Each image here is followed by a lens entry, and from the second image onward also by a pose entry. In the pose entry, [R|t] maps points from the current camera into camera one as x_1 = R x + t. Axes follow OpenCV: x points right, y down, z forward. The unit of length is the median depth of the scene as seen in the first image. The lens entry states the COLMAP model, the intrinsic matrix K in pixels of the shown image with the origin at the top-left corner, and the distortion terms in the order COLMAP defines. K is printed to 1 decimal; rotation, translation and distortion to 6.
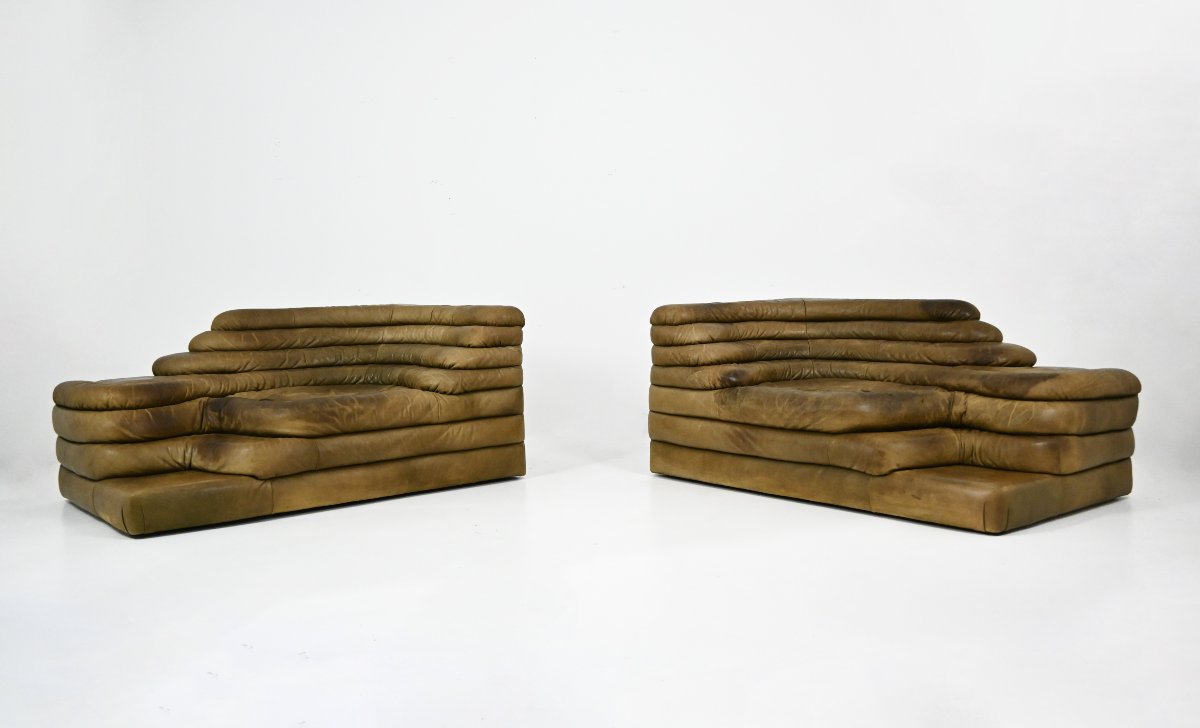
lens RADIAL K [[1104.7, 0, 600.0], [0, 1104.7, 364.0], [0, 0, 1]] dist [0.003910, 0.001952]
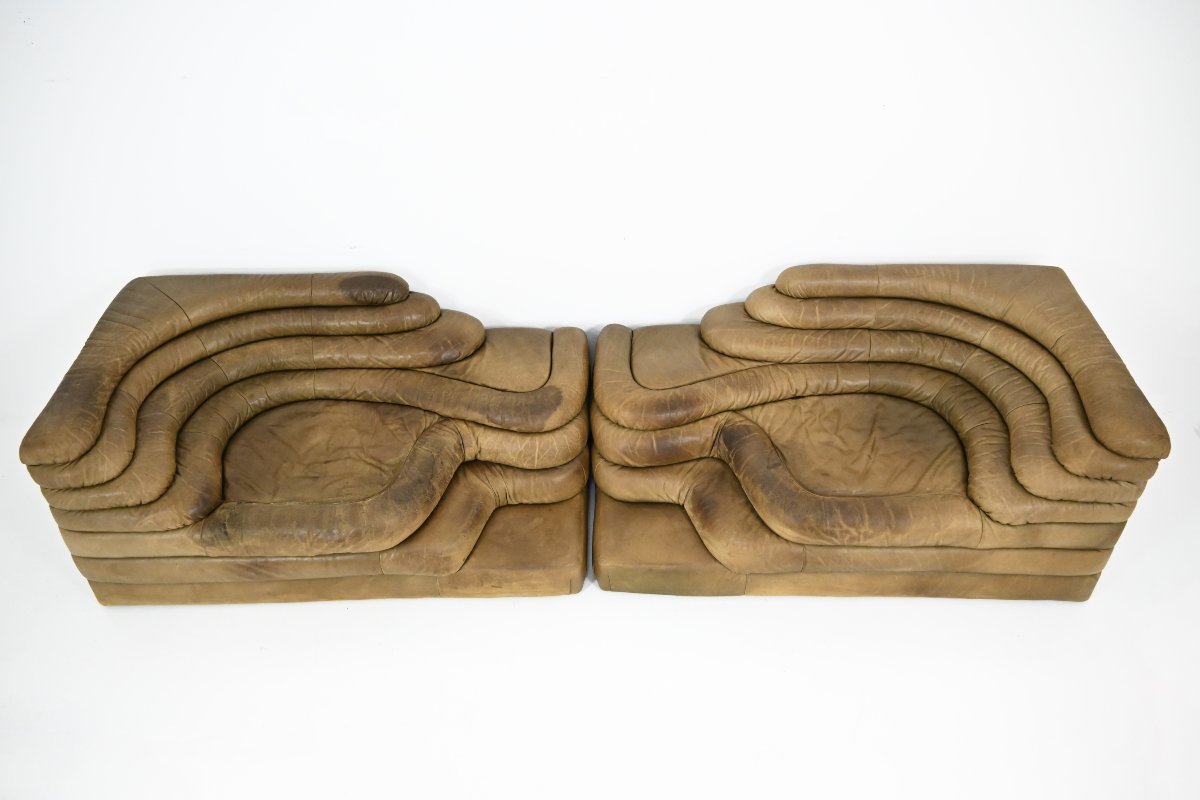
lens RADIAL K [[914.9, 0, 600.0], [0, 914.9, 400.0], [0, 0, 1]] dist [0.007608, 0.003470]
pose [[0.633332, -0.490377, 0.598683, -0.052662], [0.061850, 0.803211, 0.592475, -0.413112], [-0.771405, -0.338205, 0.539028, 0.457270]]
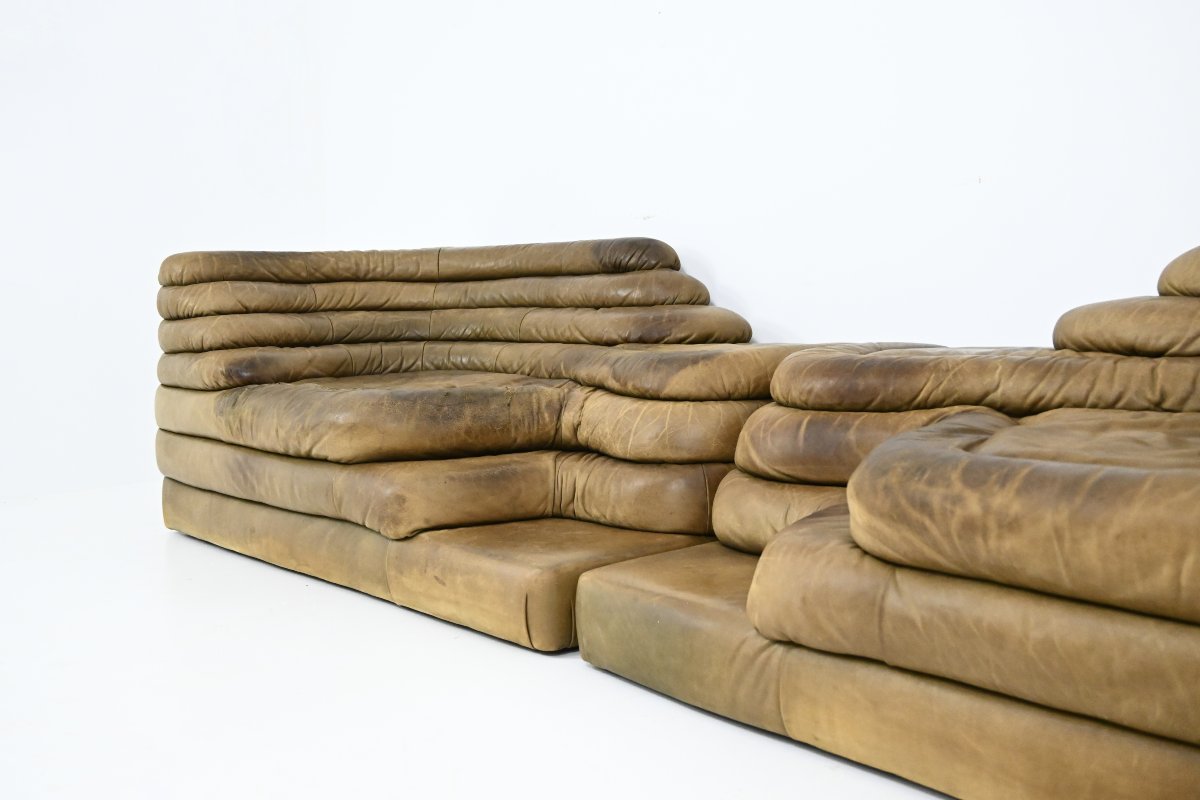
lens RADIAL K [[1258.4, 0, 600.0], [0, 1258.4, 400.0], [0, 0, 1]] dist [-0.000076, -0.017587]
pose [[0.999900, -0.010015, 0.009983, 0.301584], [0.009835, 0.999791, 0.017945, 0.018307], [-0.010160, -0.017846, 0.999789, 0.324080]]
